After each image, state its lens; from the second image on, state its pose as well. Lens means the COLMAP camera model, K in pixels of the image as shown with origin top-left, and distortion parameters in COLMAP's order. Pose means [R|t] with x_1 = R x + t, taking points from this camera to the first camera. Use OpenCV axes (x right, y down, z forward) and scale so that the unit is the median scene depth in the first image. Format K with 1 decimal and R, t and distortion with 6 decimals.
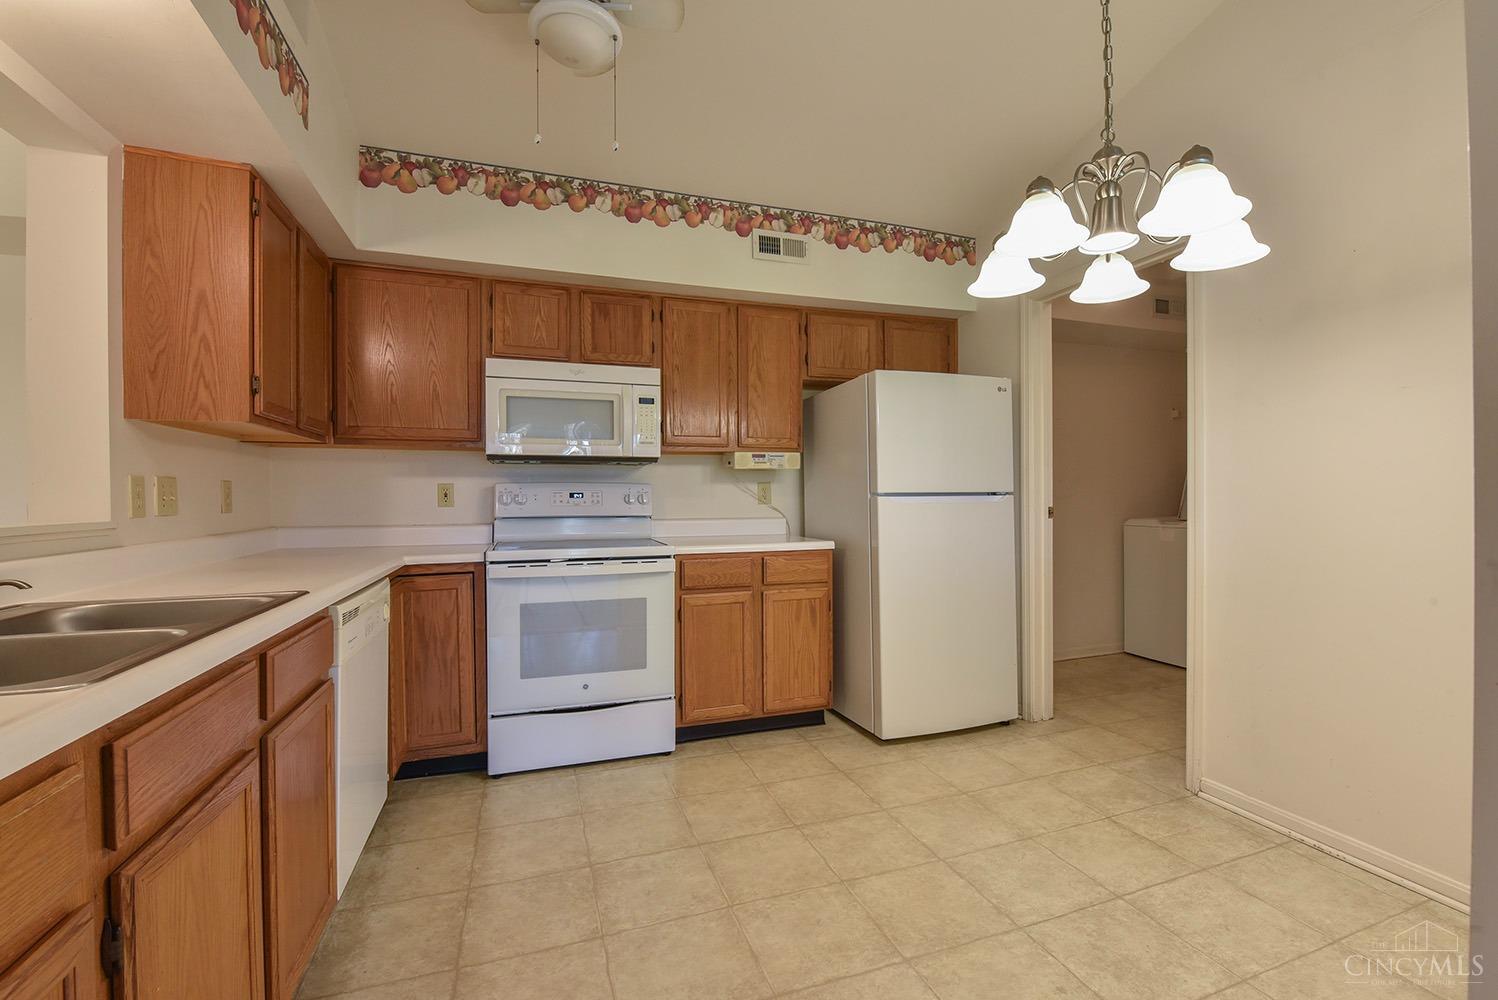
lens RADIAL K [[634.9, 0, 749.0], [0, 634.9, 500.0], [0, 0, 1]] dist [-0.012635, -0.000064]
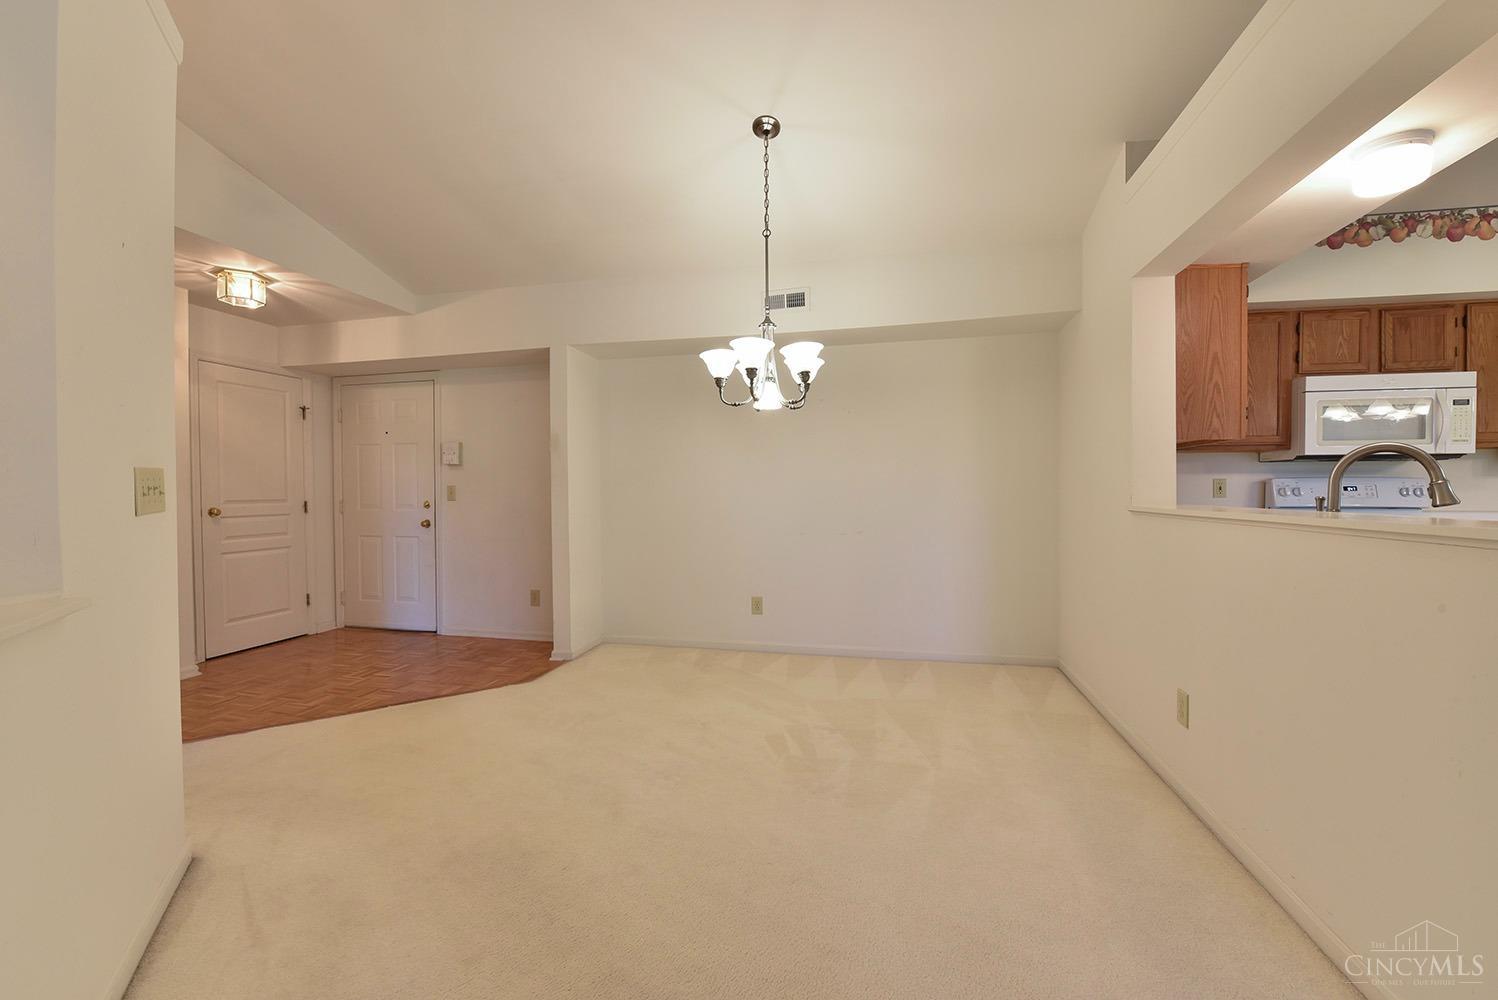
lens RADIAL K [[609.4, 0, 752.8], [0, 609.4, 500.9], [0, 0, 1]] dist [-0.008689, -0.004146]
pose [[0.848313, 0.010523, -0.529391, -0.669124], [-0.003947, 0.999900, 0.013550, 0.005038], [0.529481, -0.009405, 0.848270, -0.534041]]
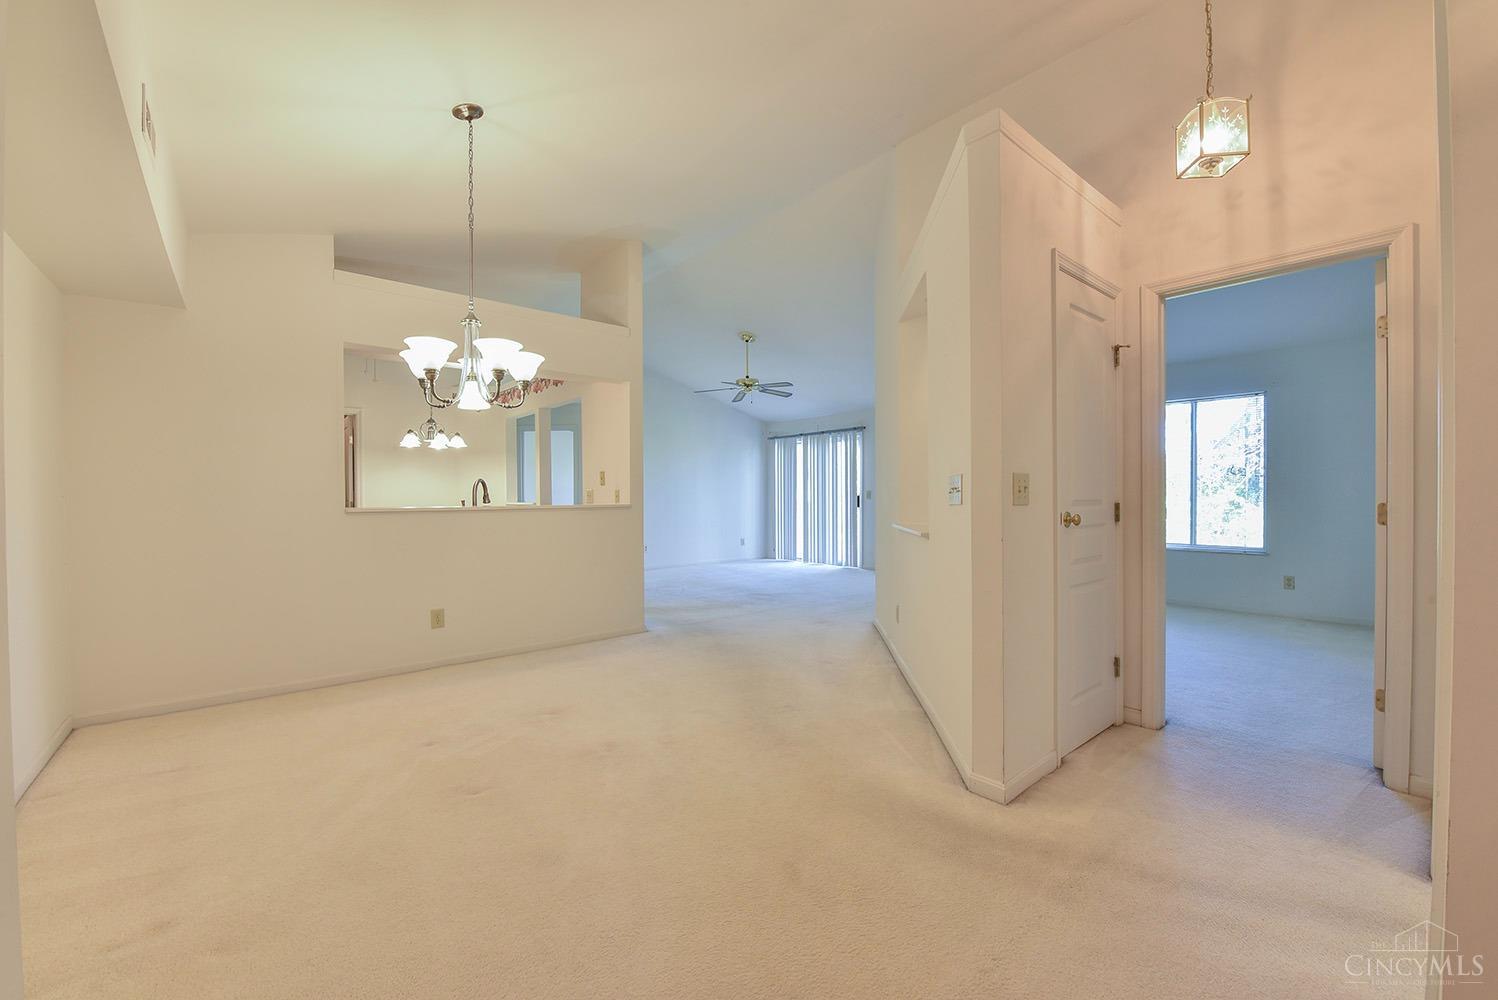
lens RADIAL K [[609.4, 0, 752.8], [0, 609.4, 500.9], [0, 0, 1]] dist [-0.008689, -0.004146]
pose [[-0.368534, 0.001957, 0.929612, -2.204768], [0.013312, 0.999906, 0.003172, 0.017997], [-0.929519, 0.013544, -0.368526, 0.263843]]
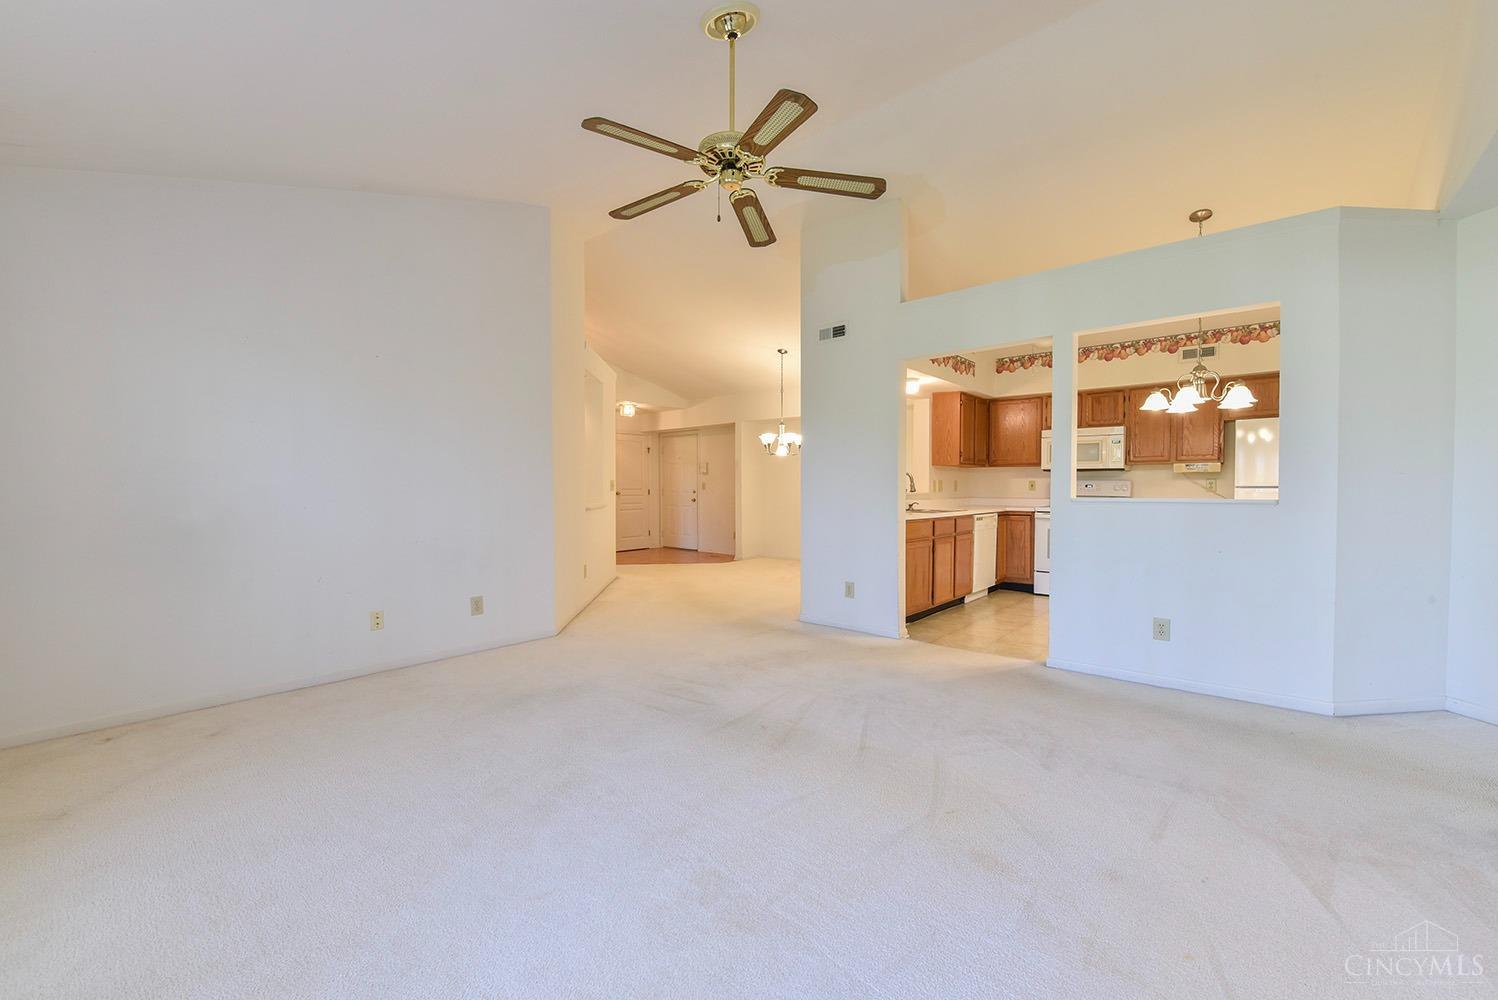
lens RADIAL K [[598.8, 0, 749.0], [0, 598.8, 500.0], [0, 0, 1]] dist [-0.010737, -0.004361]
pose [[0.494942, 0.027188, -0.868501, 0.998527], [-0.008481, 0.999614, 0.026460, -0.004301], [0.868885, -0.005730, 0.494981, -1.092186]]
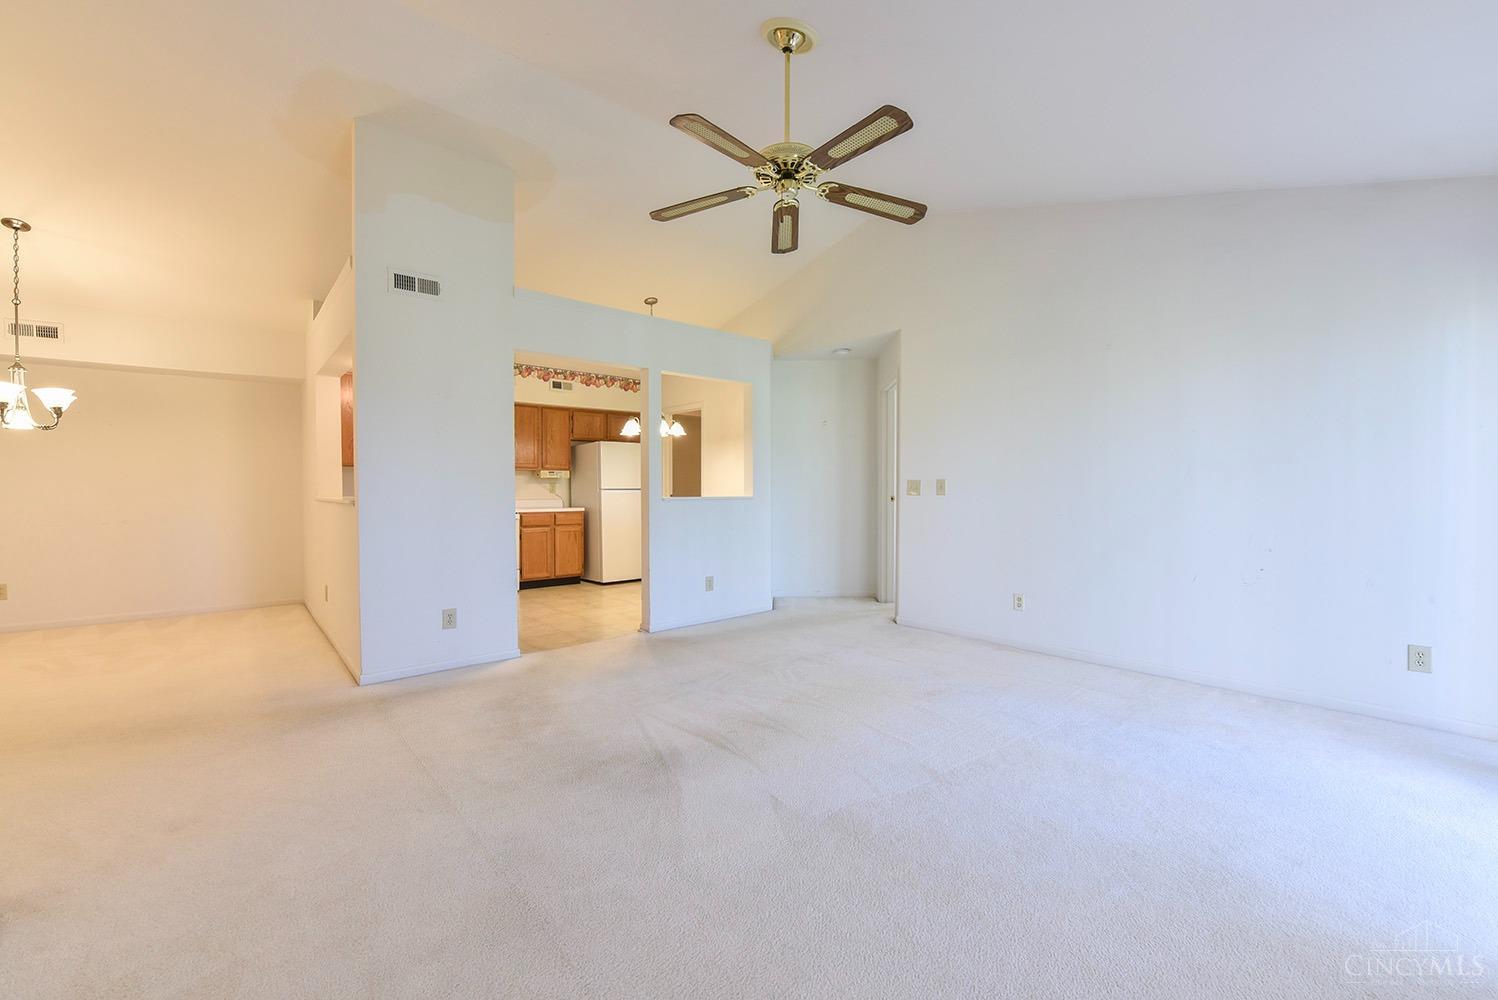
lens RADIAL K [[598.8, 0, 749.0], [0, 598.8, 500.0], [0, 0, 1]] dist [-0.010737, -0.004361]
pose [[0.924393, -0.000376, 0.381442, -0.171812], [-0.003619, 0.999946, 0.009757, 0.009590], [-0.381425, -0.010400, 0.924341, -1.486624]]
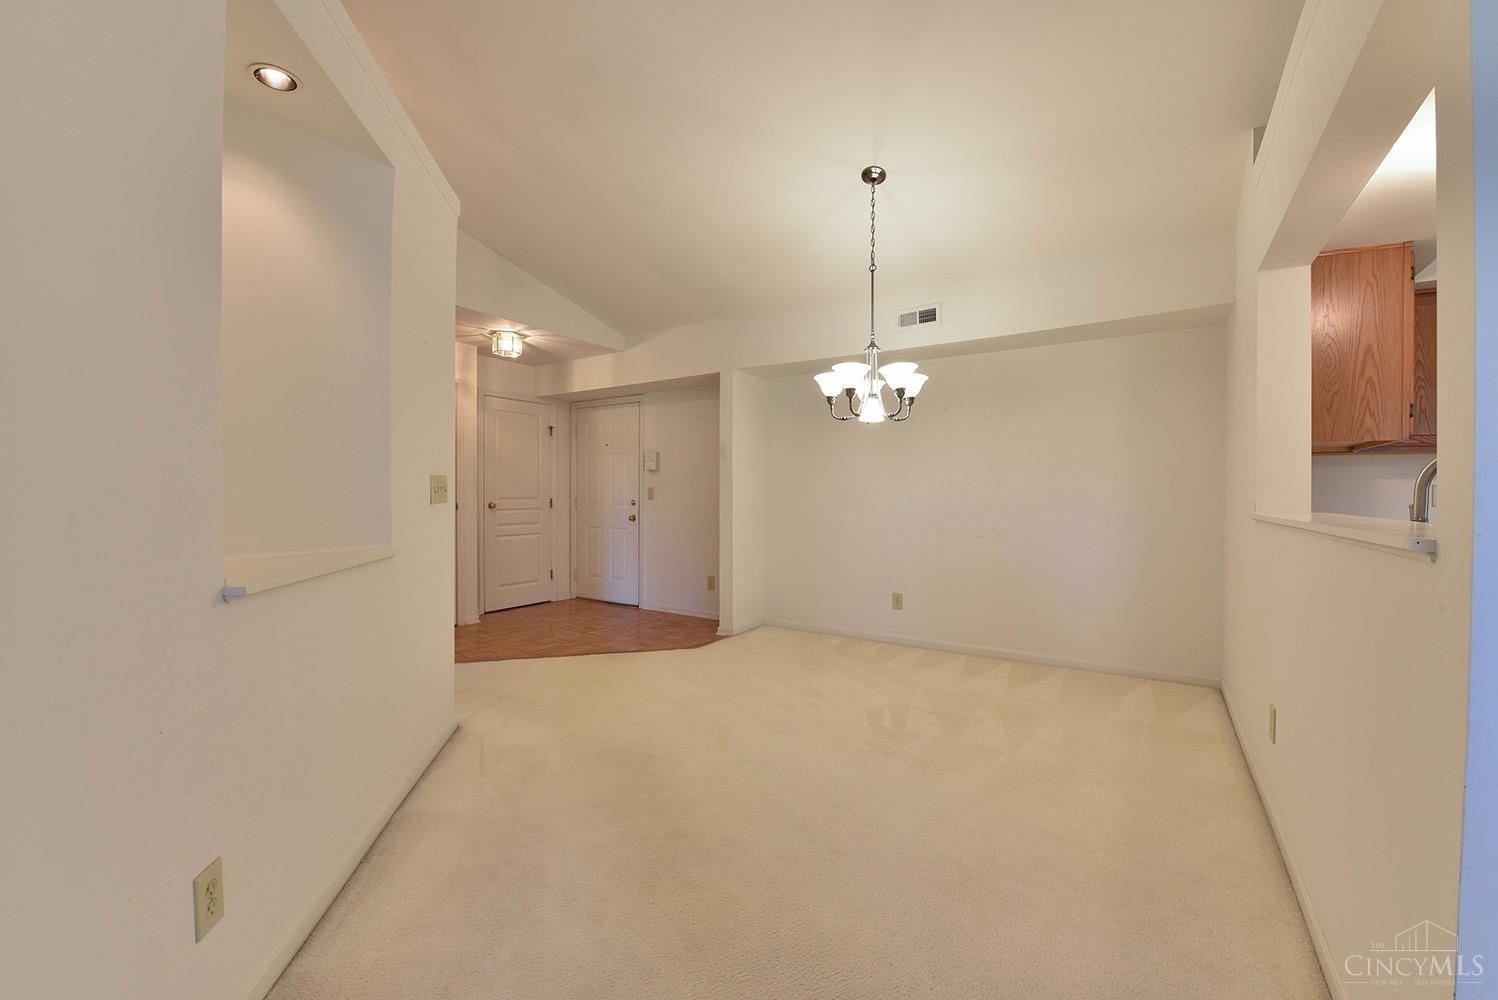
lens RADIAL K [[609.4, 0, 752.8], [0, 609.4, 500.9], [0, 0, 1]] dist [-0.008689, -0.004146]
pose [[0.616362, 0.017865, -0.787260, -0.426153], [-0.014064, 0.999833, 0.011678, 0.005593], [0.787337, 0.003874, 0.616510, -0.548833]]
